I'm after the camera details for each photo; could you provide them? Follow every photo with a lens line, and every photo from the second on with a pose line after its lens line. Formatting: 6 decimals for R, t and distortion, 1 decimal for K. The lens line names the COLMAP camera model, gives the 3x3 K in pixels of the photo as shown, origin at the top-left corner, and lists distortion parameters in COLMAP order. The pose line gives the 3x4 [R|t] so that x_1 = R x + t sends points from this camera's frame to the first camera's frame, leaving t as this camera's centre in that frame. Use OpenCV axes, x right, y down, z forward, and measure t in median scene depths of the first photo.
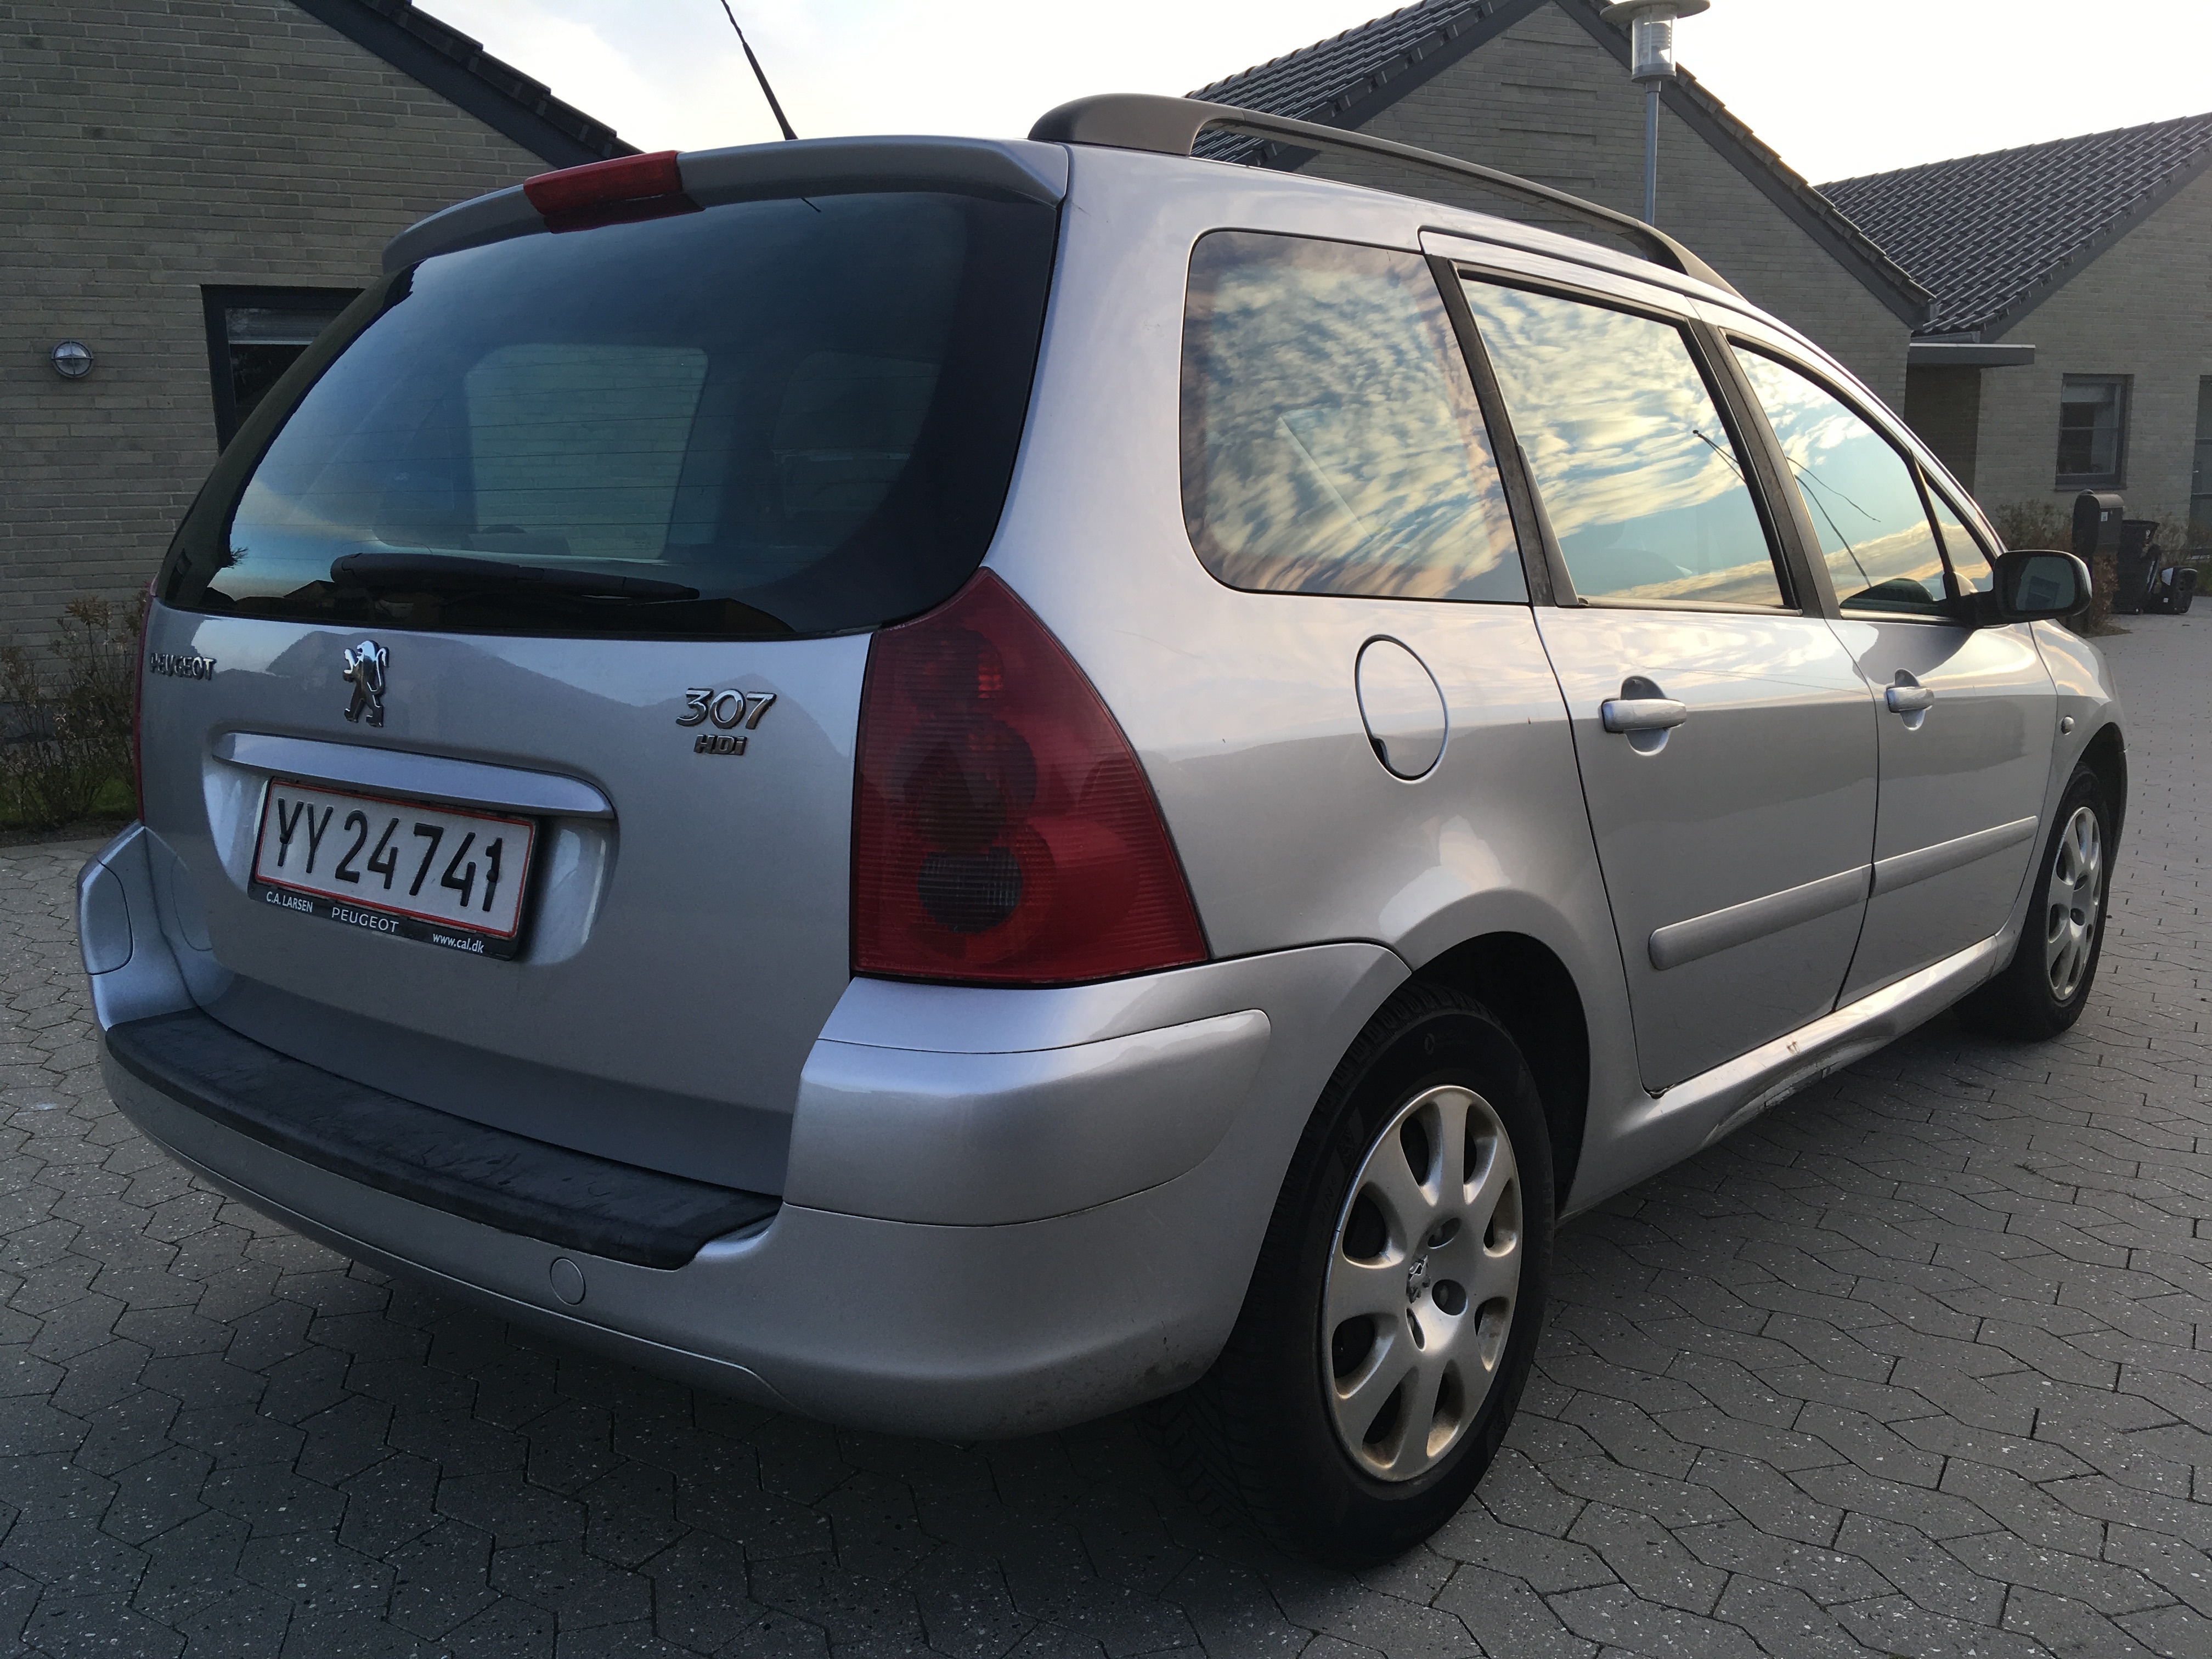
lens RADIAL K [[1886.2, 0, 1106.0], [0, 1886.2, 829.5], [0, 0, 1]] dist [0.094120, -0.144189]
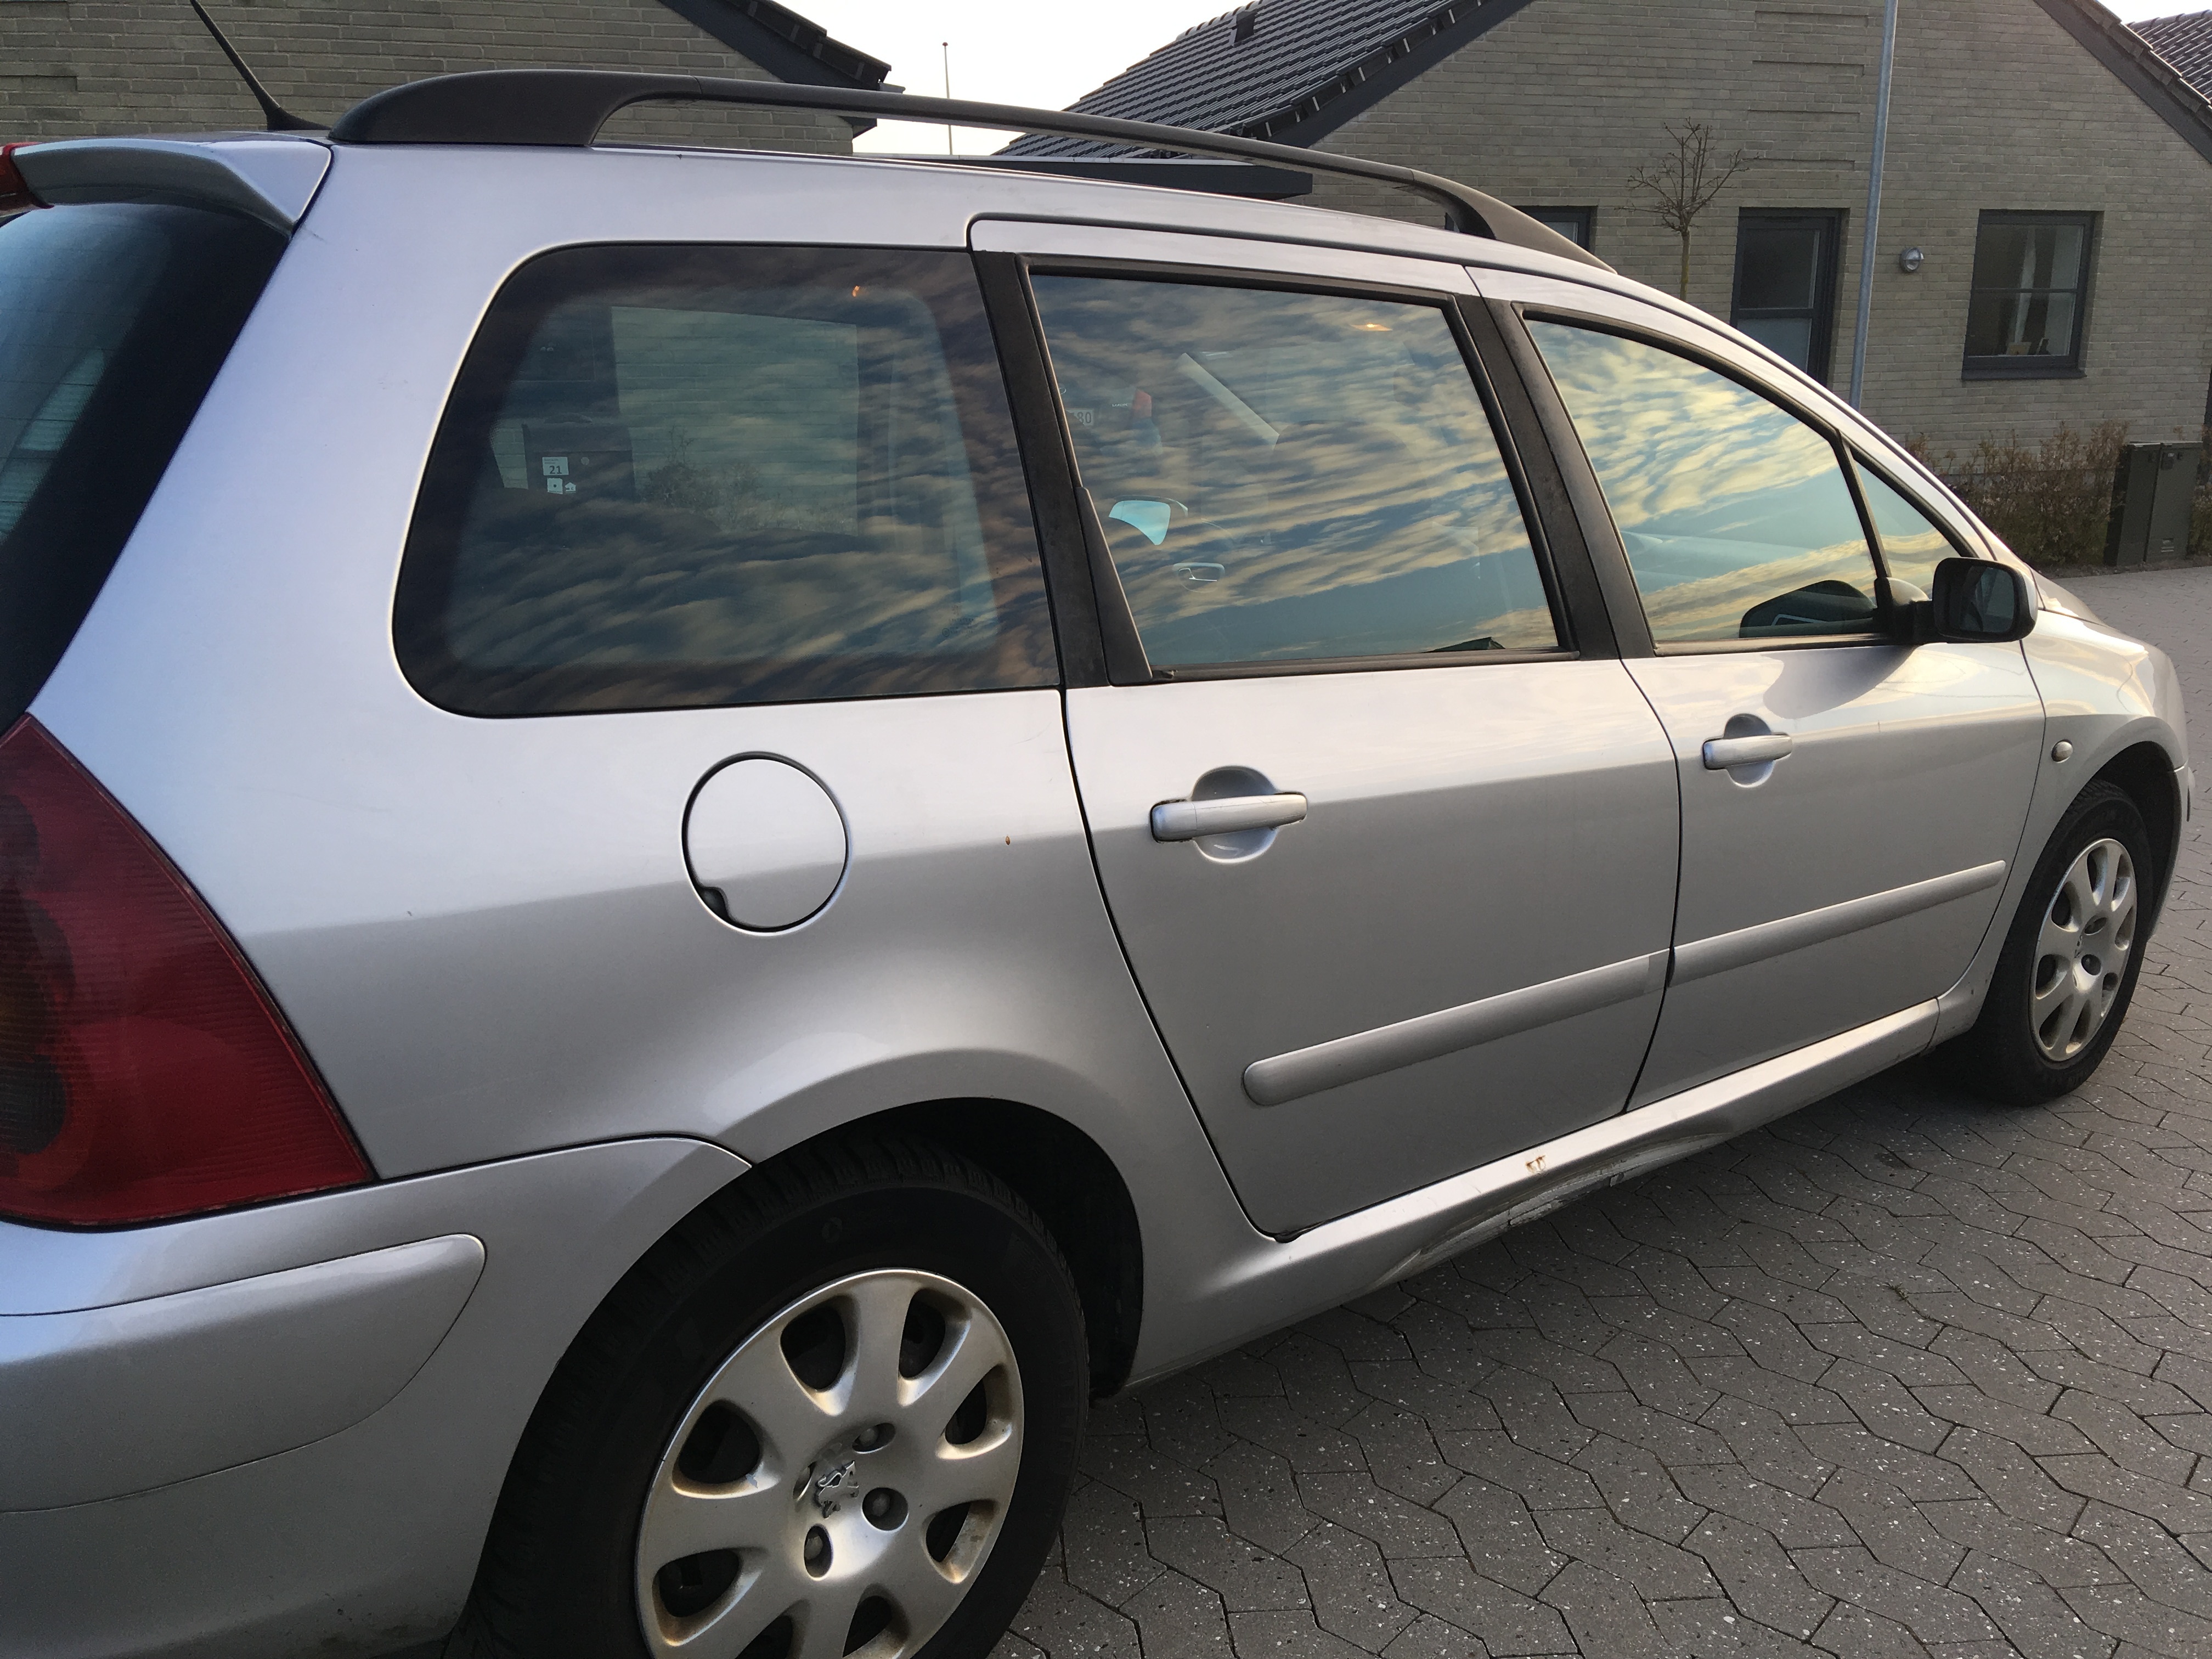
lens RADIAL K [[1886.2, 0, 1106.0], [0, 1886.2, 829.5], [0, 0, 1]] dist [0.094120, -0.144189]
pose [[0.987854, 0.052144, -0.146374, 0.343877], [-0.040428, 0.995820, 0.081908, -0.117077], [0.150033, -0.074996, 0.985833, 0.170047]]
